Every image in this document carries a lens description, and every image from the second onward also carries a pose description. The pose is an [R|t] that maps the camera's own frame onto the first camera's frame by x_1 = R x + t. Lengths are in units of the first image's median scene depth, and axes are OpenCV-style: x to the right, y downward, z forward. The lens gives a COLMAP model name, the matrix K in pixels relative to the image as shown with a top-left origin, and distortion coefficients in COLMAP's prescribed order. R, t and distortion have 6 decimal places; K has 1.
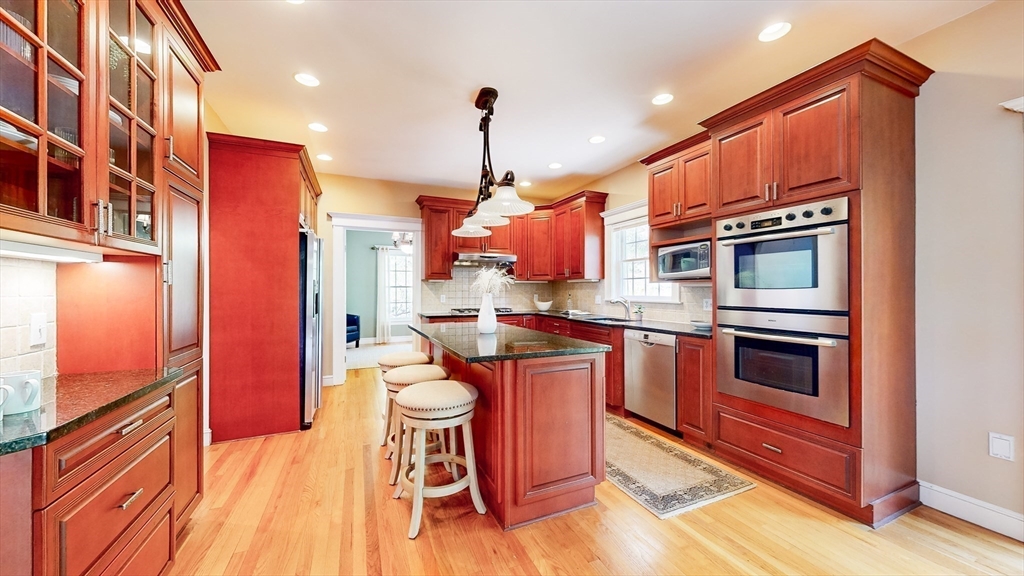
lens RADIAL K [[397.1, 0, 508.4], [0, 397.1, 290.3], [0, 0, 1]] dist [0.001180, 0.000026]
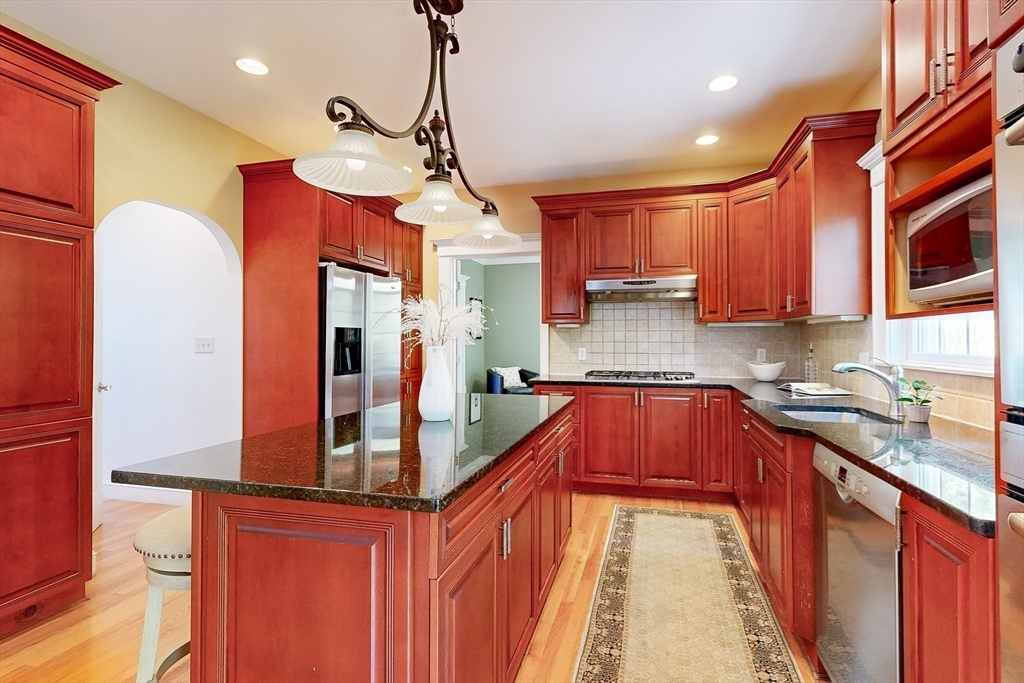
lens RADIAL K [[498.4, 0, 511.7], [0, 498.4, 338.0], [0, 0, 1]] dist [0.006026, 0.000579]
pose [[0.769894, -0.003876, -0.638160, 0.386013], [-0.000838, 0.999975, -0.007084, 0.001869], [0.638171, 0.005989, 0.769871, 0.464686]]
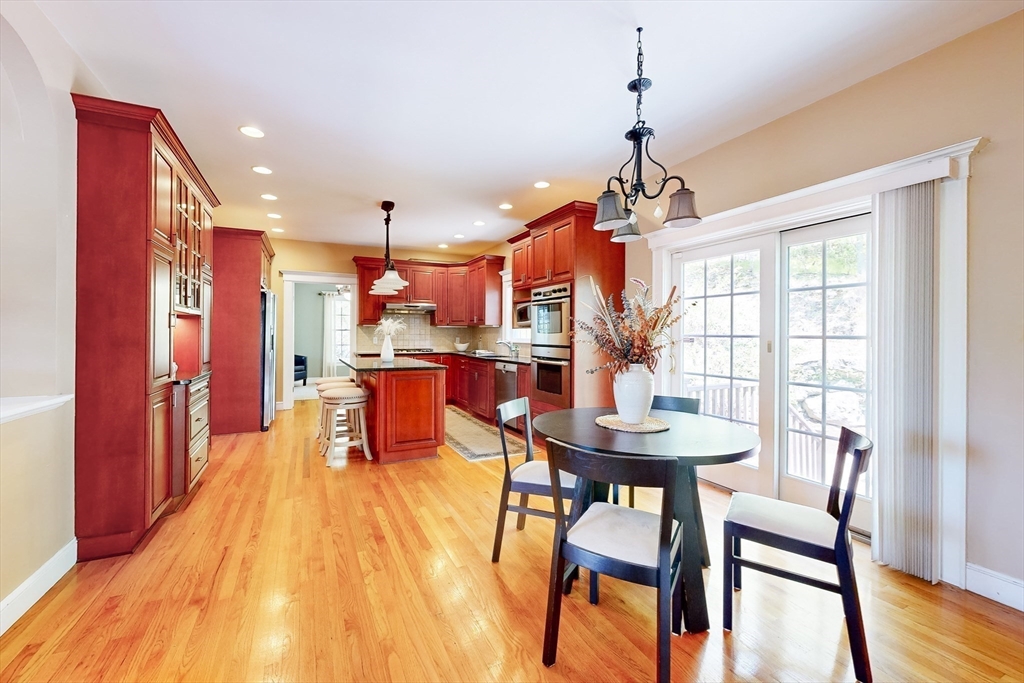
lens RADIAL K [[497.3, 0, 502.6], [0, 497.3, 334.3], [0, 0, 1]] dist [0.006350, 0.000462]
pose [[0.999974, 0.004786, 0.005311, 0.317047], [-0.004783, 0.999988, -0.000708, 0.002382], [-0.005314, 0.000683, 0.999986, -0.754565]]
